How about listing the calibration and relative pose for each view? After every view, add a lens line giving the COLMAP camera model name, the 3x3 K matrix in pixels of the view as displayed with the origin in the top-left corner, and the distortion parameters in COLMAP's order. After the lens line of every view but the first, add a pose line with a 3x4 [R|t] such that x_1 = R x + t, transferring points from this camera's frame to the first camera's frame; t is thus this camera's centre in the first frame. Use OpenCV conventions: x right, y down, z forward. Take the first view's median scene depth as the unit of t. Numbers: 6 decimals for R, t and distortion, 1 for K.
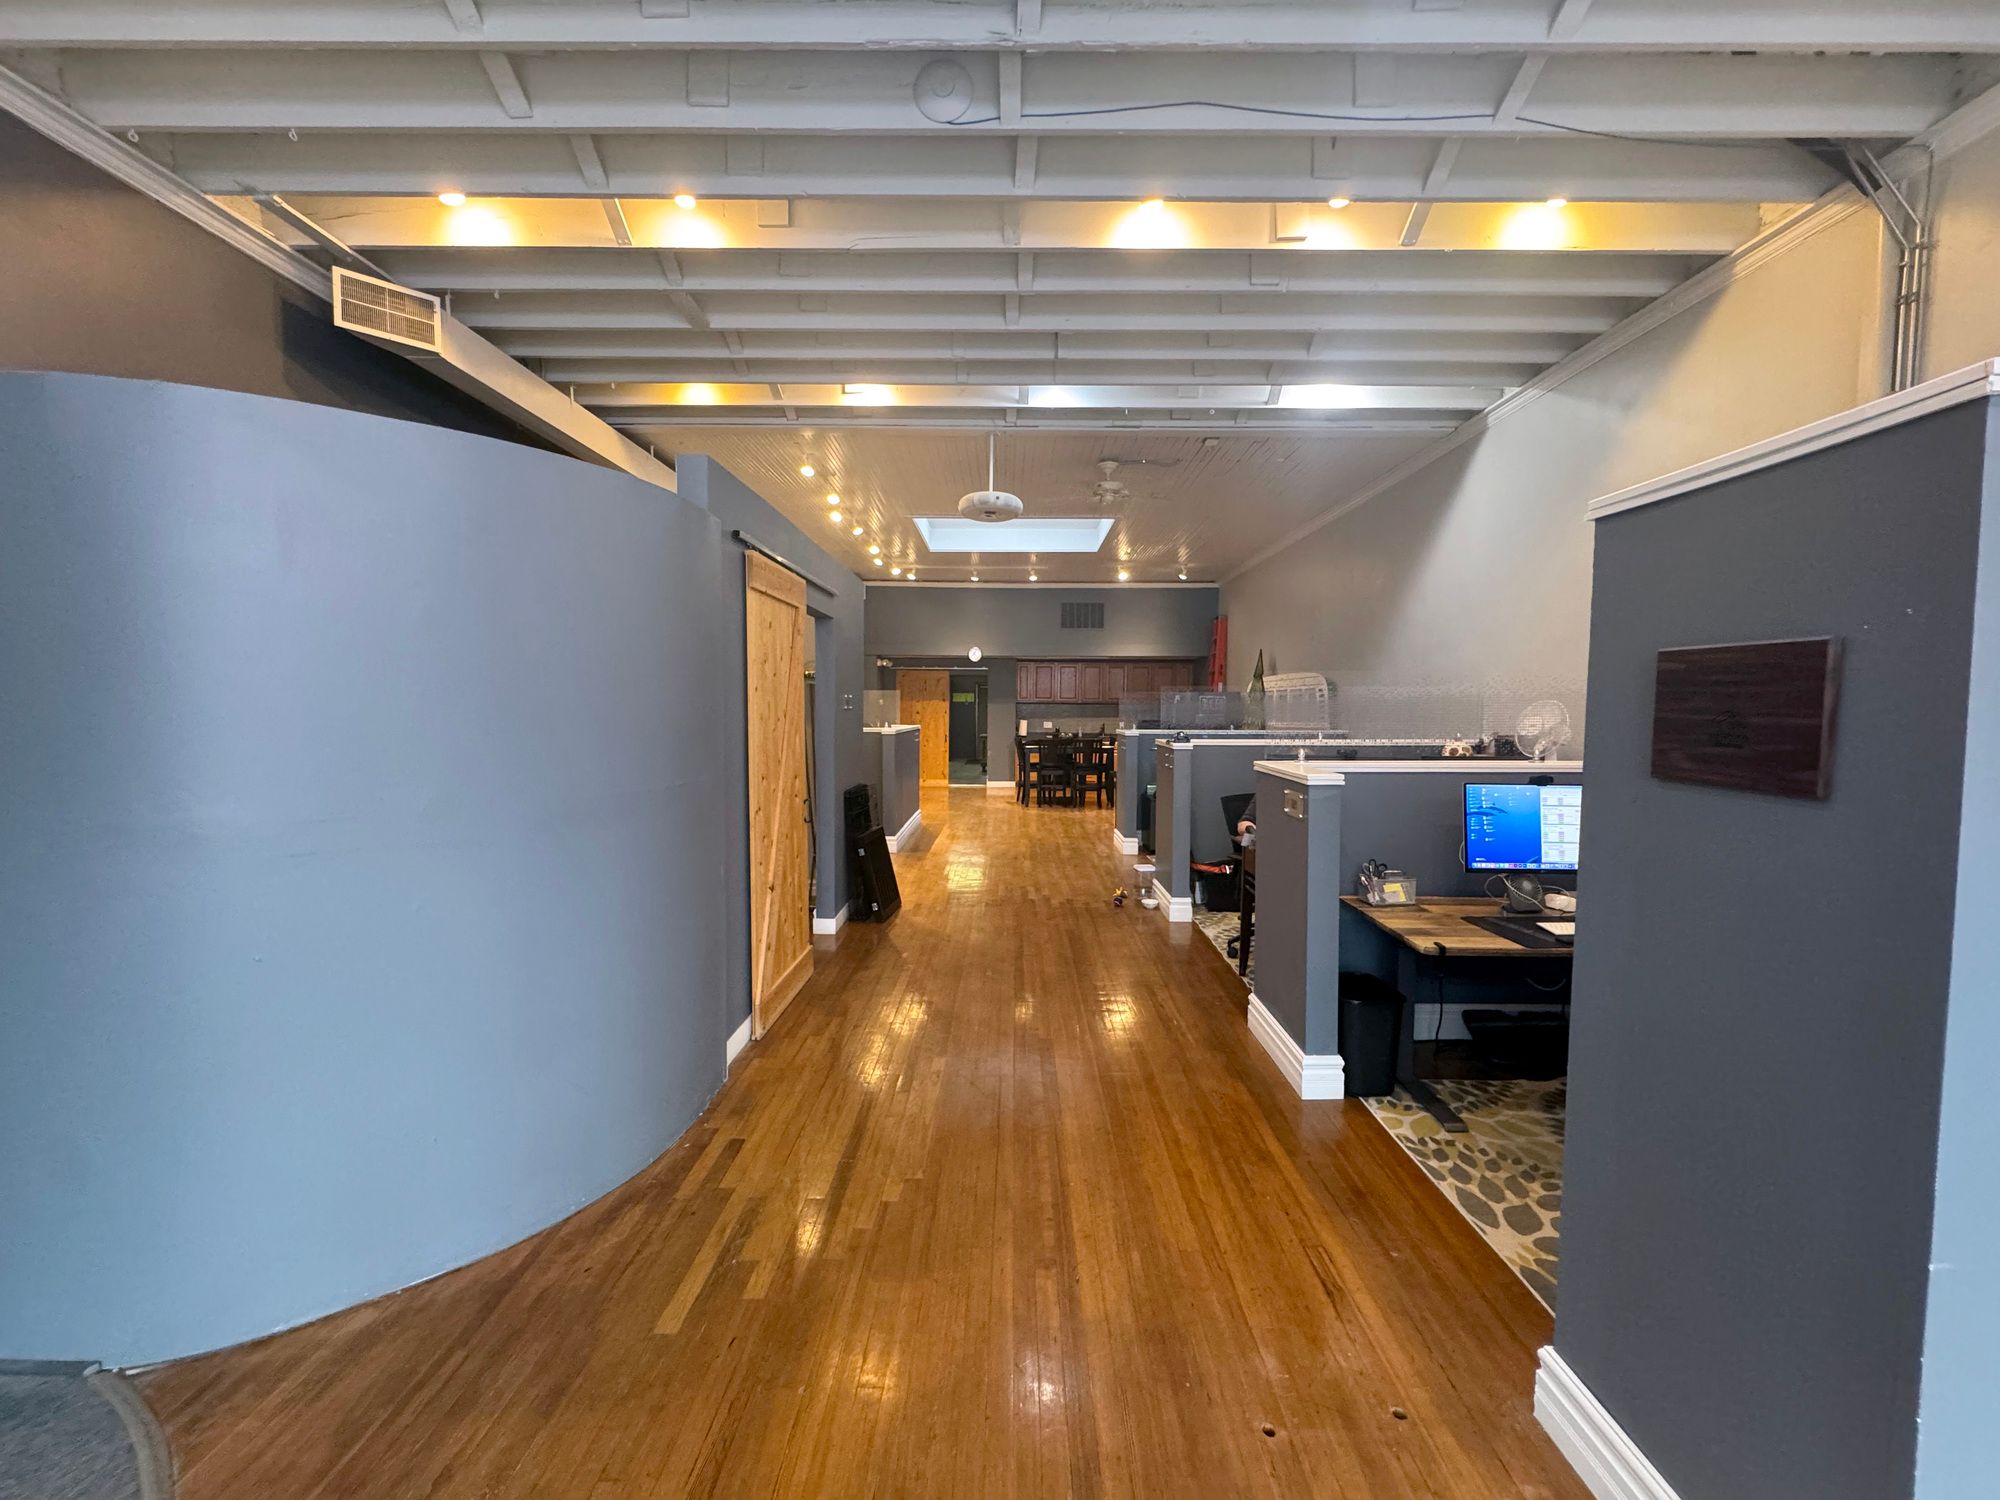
lens RADIAL K [[800.4, 0, 1003.7], [0, 800.4, 751.6], [0, 0, 1]] dist [-0.007215, -0.000206]
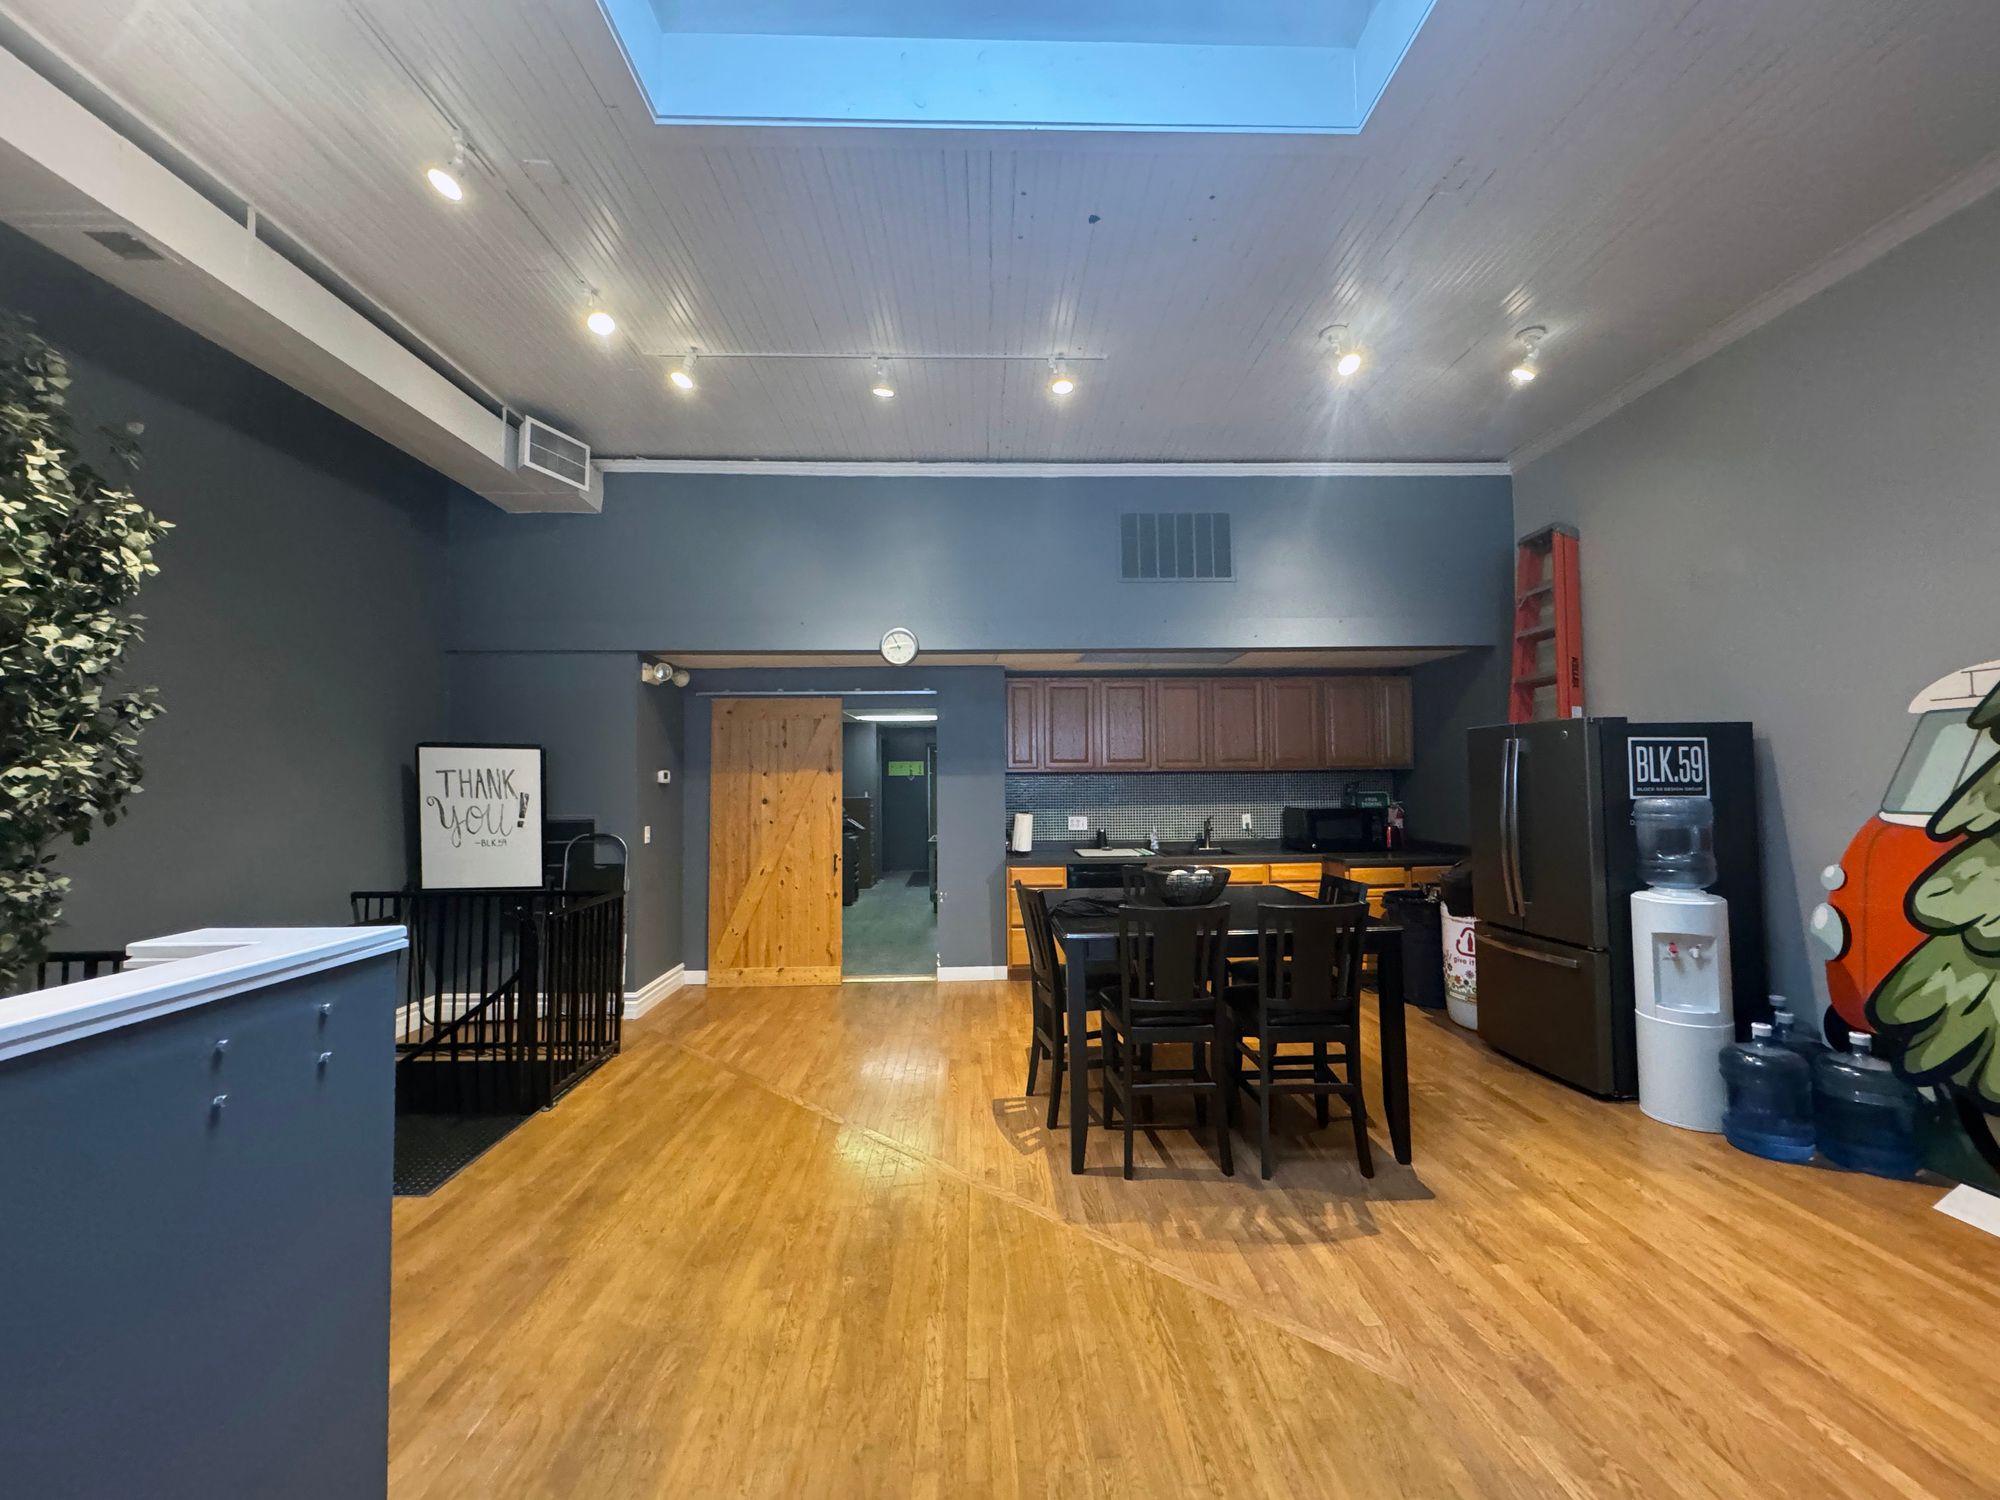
lens RADIAL K [[800.4, 0, 1004.4], [0, 800.4, 746.2], [0, 0, 1]] dist [-0.007215, -0.000206]
pose [[0.999103, -0.009486, 0.041281, -0.002091], [0.013652, 0.994707, -0.101846, -0.032370], [-0.040096, 0.102318, 0.993943, 0.581421]]
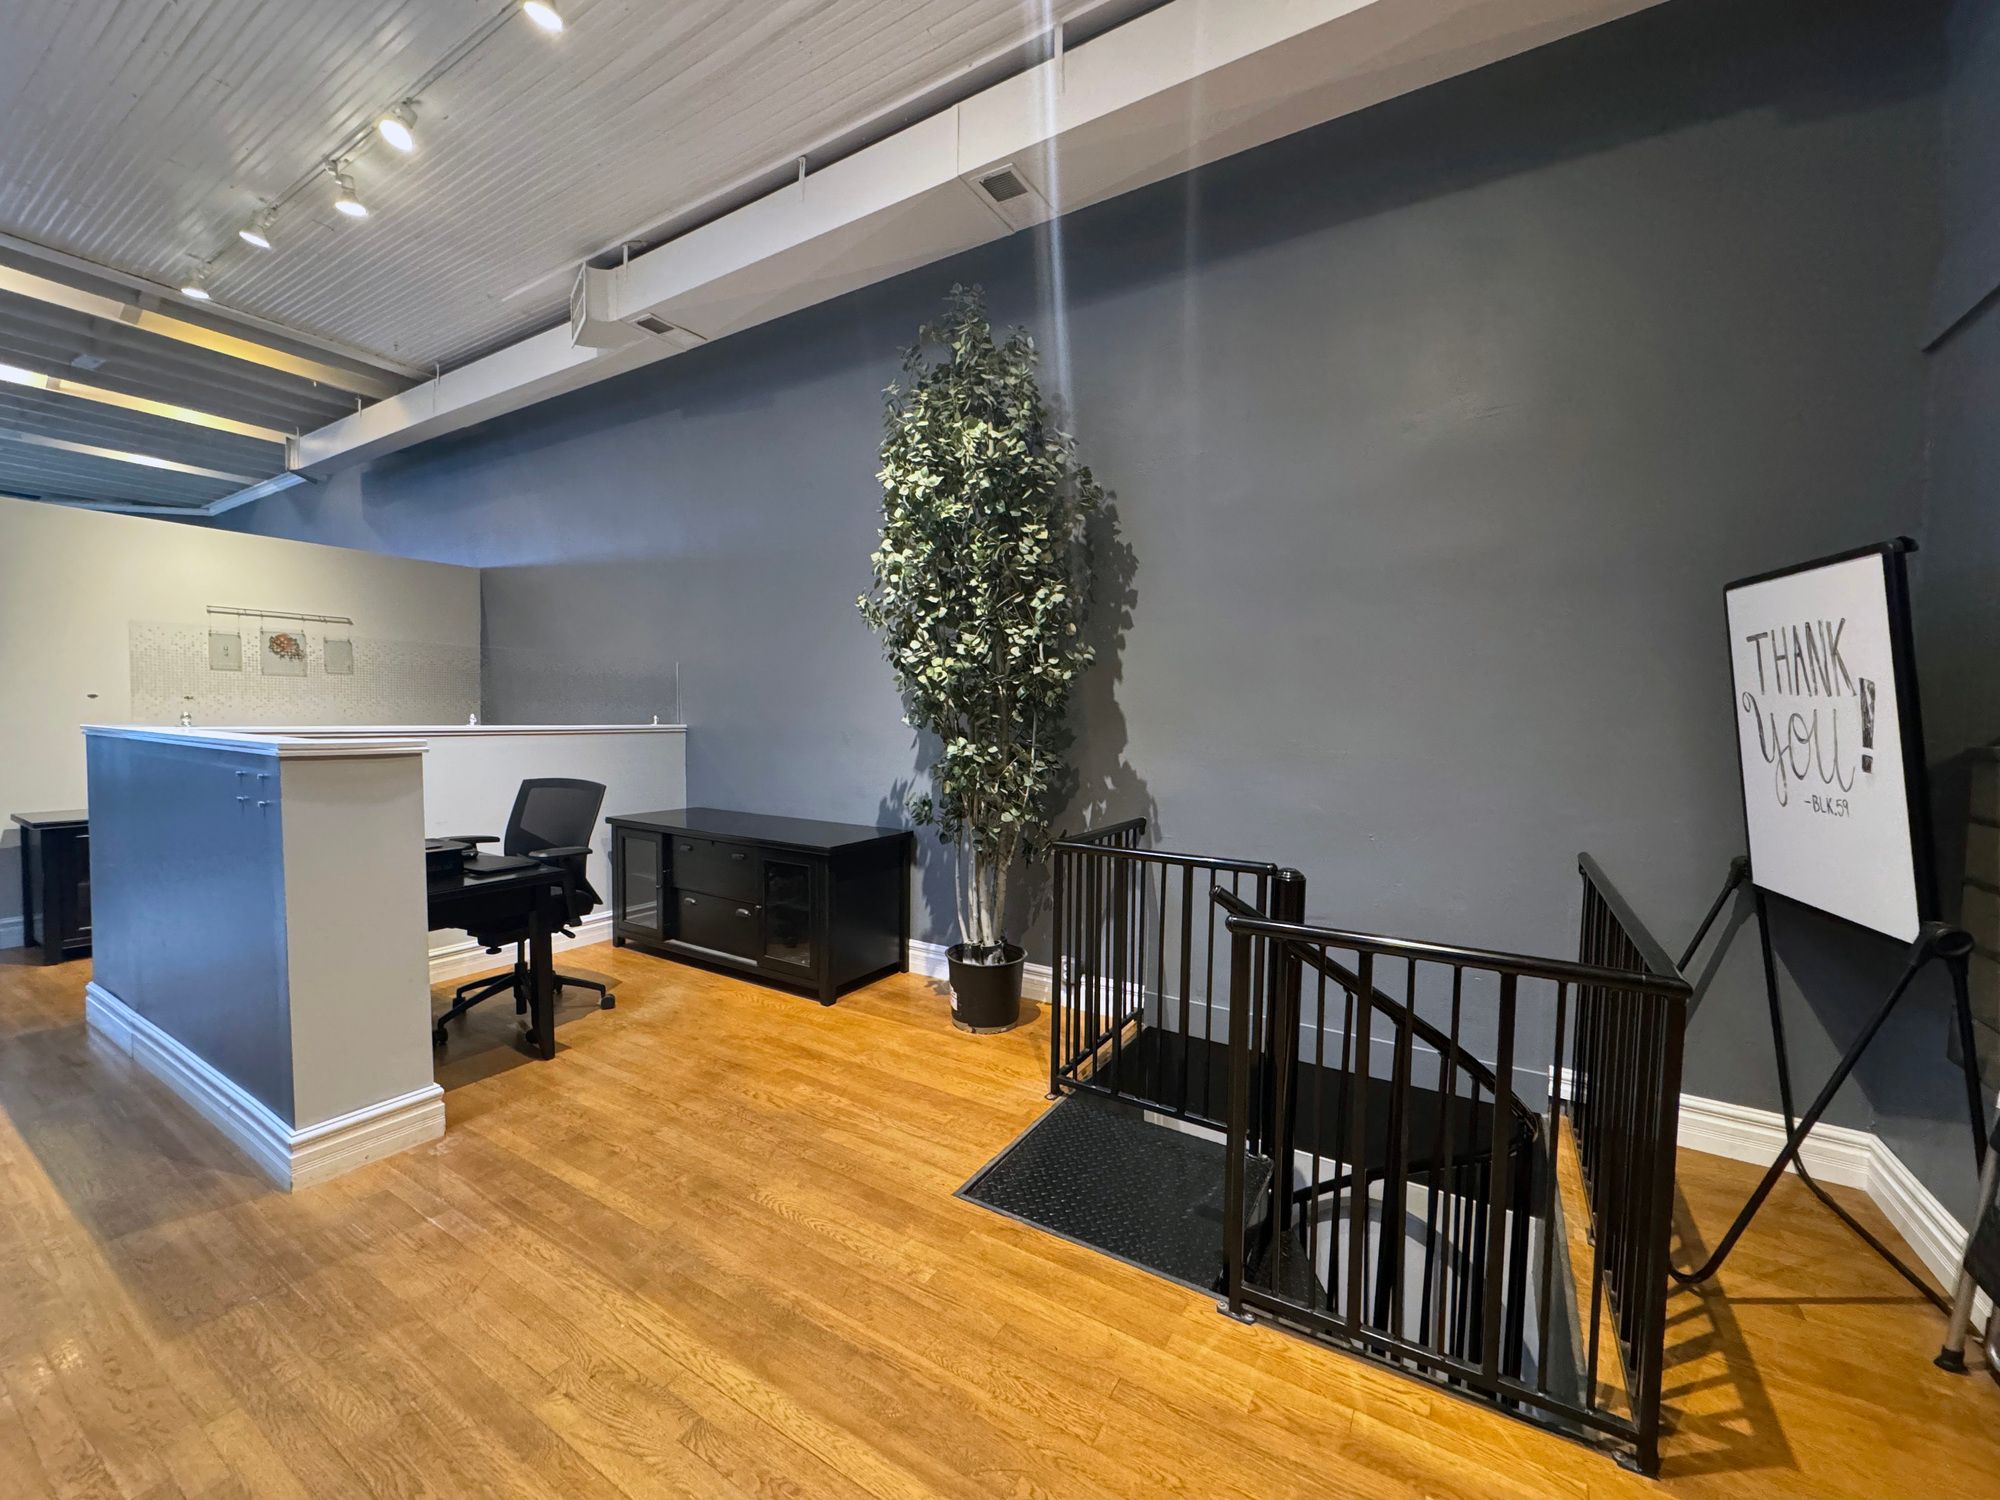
lens RADIAL K [[800.4, 0, 997.6], [0, 800.4, 752.0], [0, 0, 1]] dist [-0.007215, -0.000206]
pose [[-0.514680, 0.030621, -0.856836, -0.015284], [-0.072406, 0.994240, 0.079024, -0.038127], [0.854320, 0.102712, -0.509498, 0.853945]]
